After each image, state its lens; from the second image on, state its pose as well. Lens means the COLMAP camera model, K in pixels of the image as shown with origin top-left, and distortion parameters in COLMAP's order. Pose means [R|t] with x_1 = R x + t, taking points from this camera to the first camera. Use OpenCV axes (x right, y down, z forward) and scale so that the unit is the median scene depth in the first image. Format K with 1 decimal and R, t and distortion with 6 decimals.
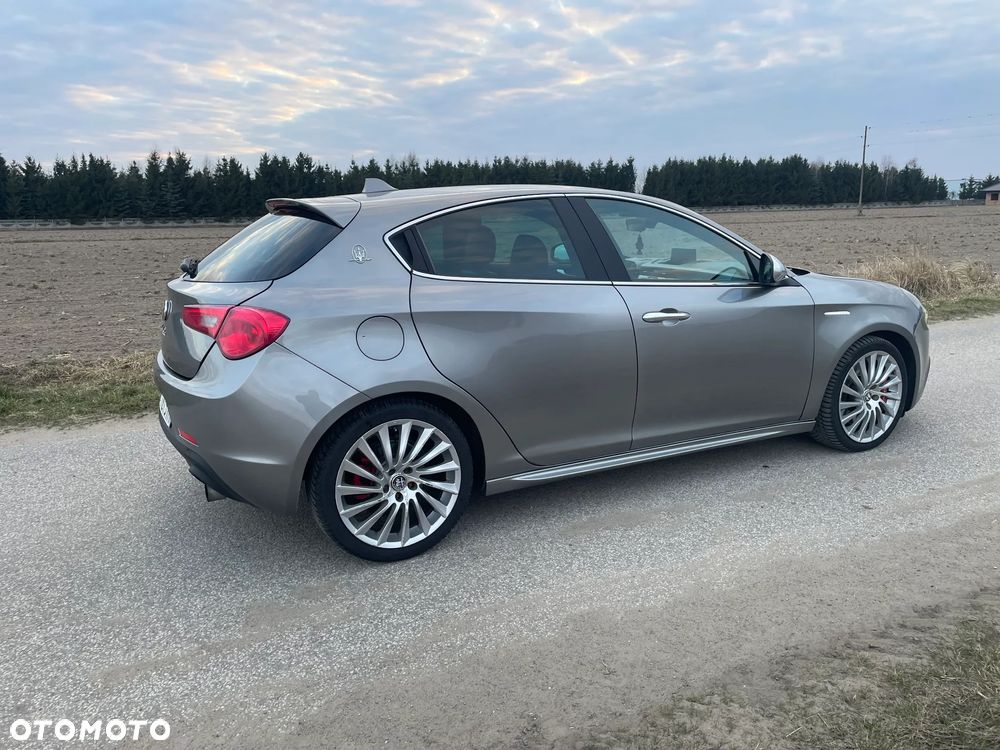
lens RADIAL K [[753.8, 0, 500.0], [0, 753.8, 375.0], [0, 0, 1]] dist [0.082064, -0.103890]
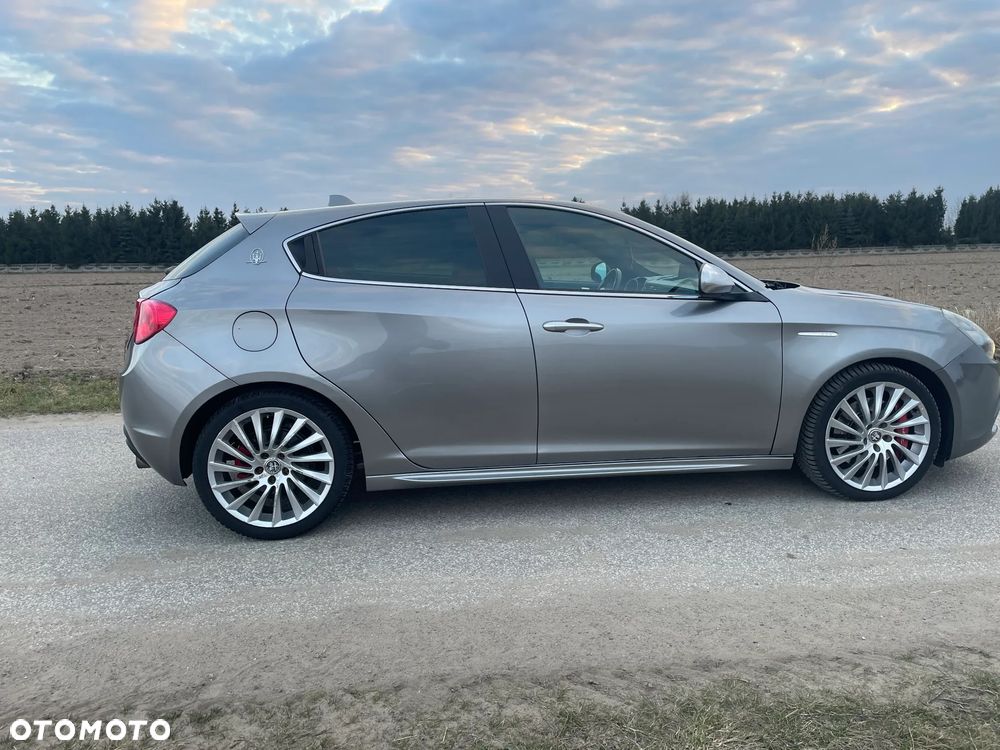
lens RADIAL K [[752.9, 0, 492.9], [0, 752.9, 376.6], [0, 0, 1]] dist [0.092622, -0.113259]
pose [[0.934790, 0.051330, -0.351472, 0.478688], [-0.068870, 0.996918, -0.037579, 0.029711], [0.348460, 0.059335, 0.935444, 0.078727]]
